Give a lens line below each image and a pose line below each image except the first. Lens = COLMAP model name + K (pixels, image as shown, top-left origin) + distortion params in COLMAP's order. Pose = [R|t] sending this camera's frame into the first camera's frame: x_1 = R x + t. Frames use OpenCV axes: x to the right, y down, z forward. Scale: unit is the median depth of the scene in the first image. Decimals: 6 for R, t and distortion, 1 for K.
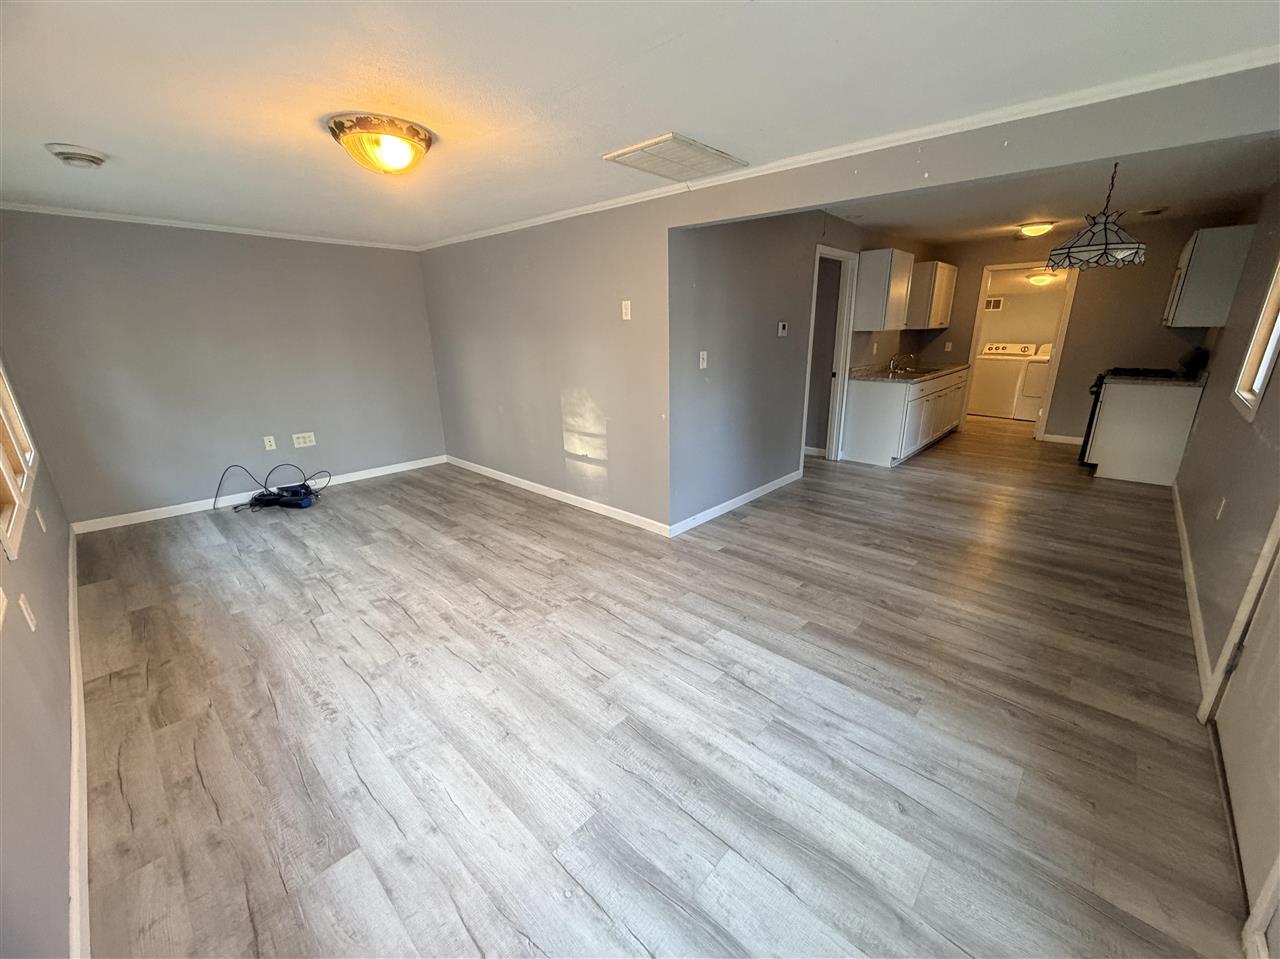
lens RADIAL K [[508.4, 0, 637.0], [0, 508.4, 480.4], [0, 0, 1]] dist [-0.000844, -0.000396]
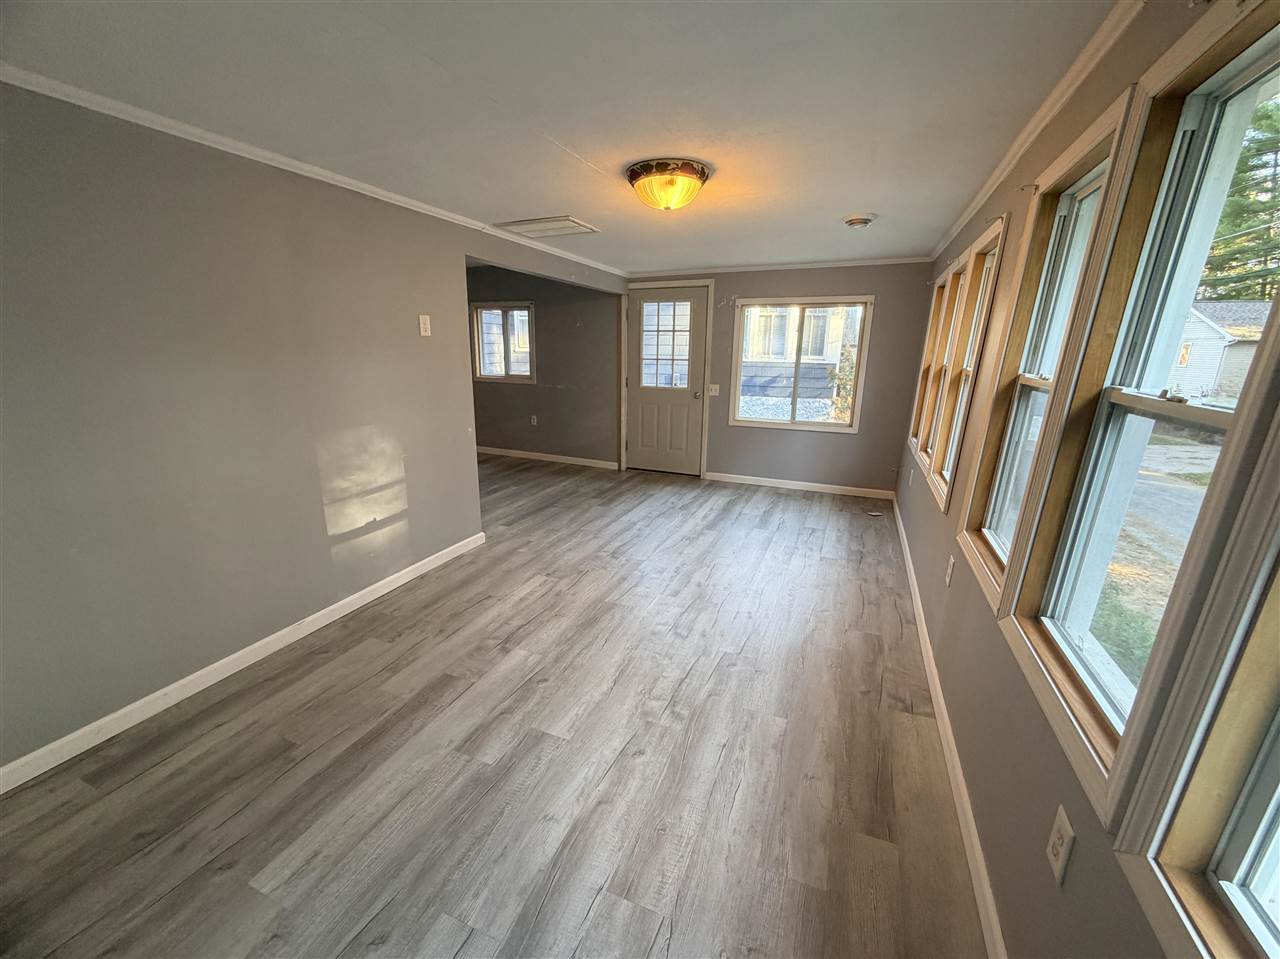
lens RADIAL K [[508.4, 0, 637.0], [0, 508.4, 480.4], [0, 0, 1]] dist [-0.000844, -0.000396]
pose [[-0.340428, -0.234233, 0.910628, -0.918360], [0.266815, 0.904600, 0.332428, -0.254372], [-0.901620, 0.356137, -0.245454, 0.872098]]
